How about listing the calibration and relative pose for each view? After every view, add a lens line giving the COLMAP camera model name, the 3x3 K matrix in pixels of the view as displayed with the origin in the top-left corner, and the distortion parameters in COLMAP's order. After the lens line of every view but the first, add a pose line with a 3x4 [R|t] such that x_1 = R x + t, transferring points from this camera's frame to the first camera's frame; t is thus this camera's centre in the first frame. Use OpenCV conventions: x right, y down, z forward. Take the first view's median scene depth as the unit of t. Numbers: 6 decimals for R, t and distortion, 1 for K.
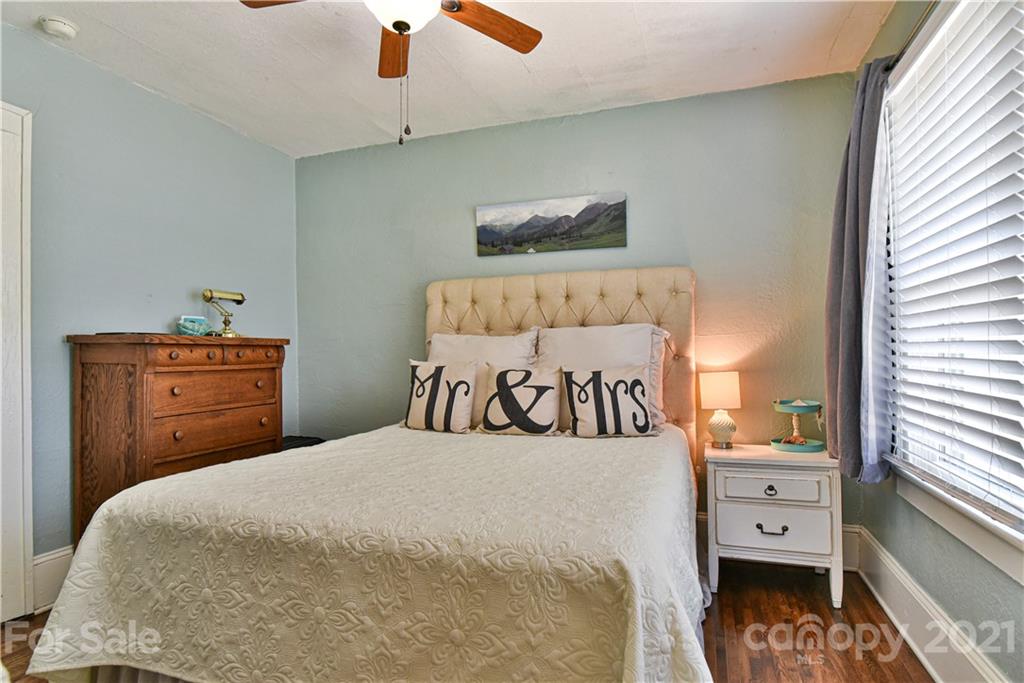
lens RADIAL K [[541.7, 0, 514.7], [0, 541.7, 352.2], [0, 0, 1]] dist [-0.049023, -0.000753]
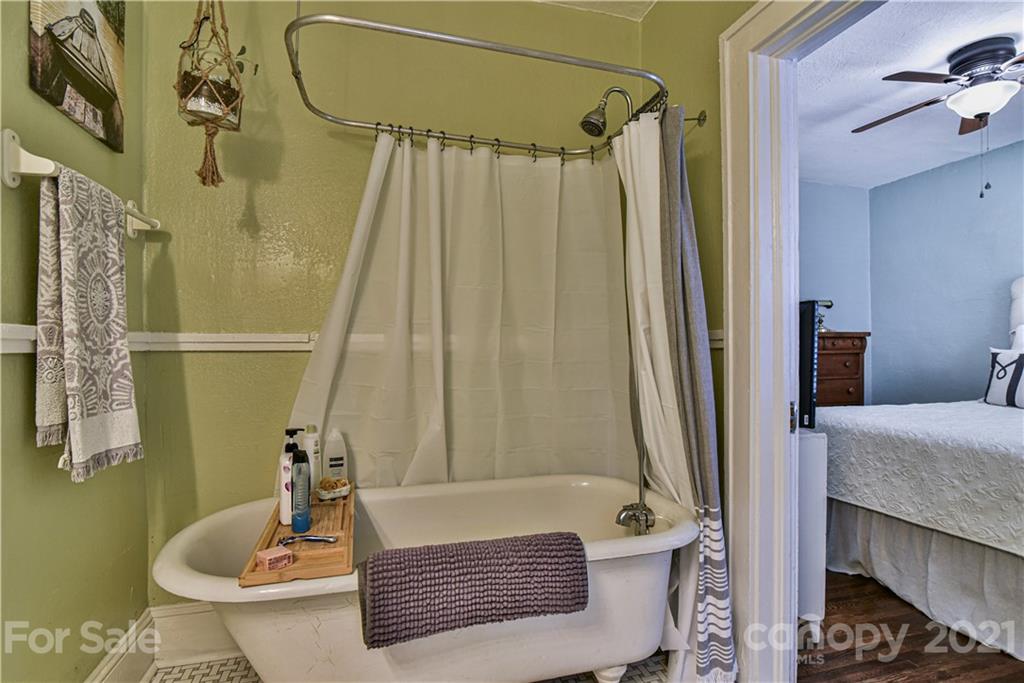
lens RADIAL K [[509.7, 0, 510.1], [0, 509.7, 349.6], [0, 0, 1]] dist [0.002518, 0.001487]
pose [[0.583028, 0.010272, -0.812387, 0.109618], [0.004445, 0.999865, 0.015832, -0.004945], [0.812440, -0.012841, 0.582904, -0.539117]]
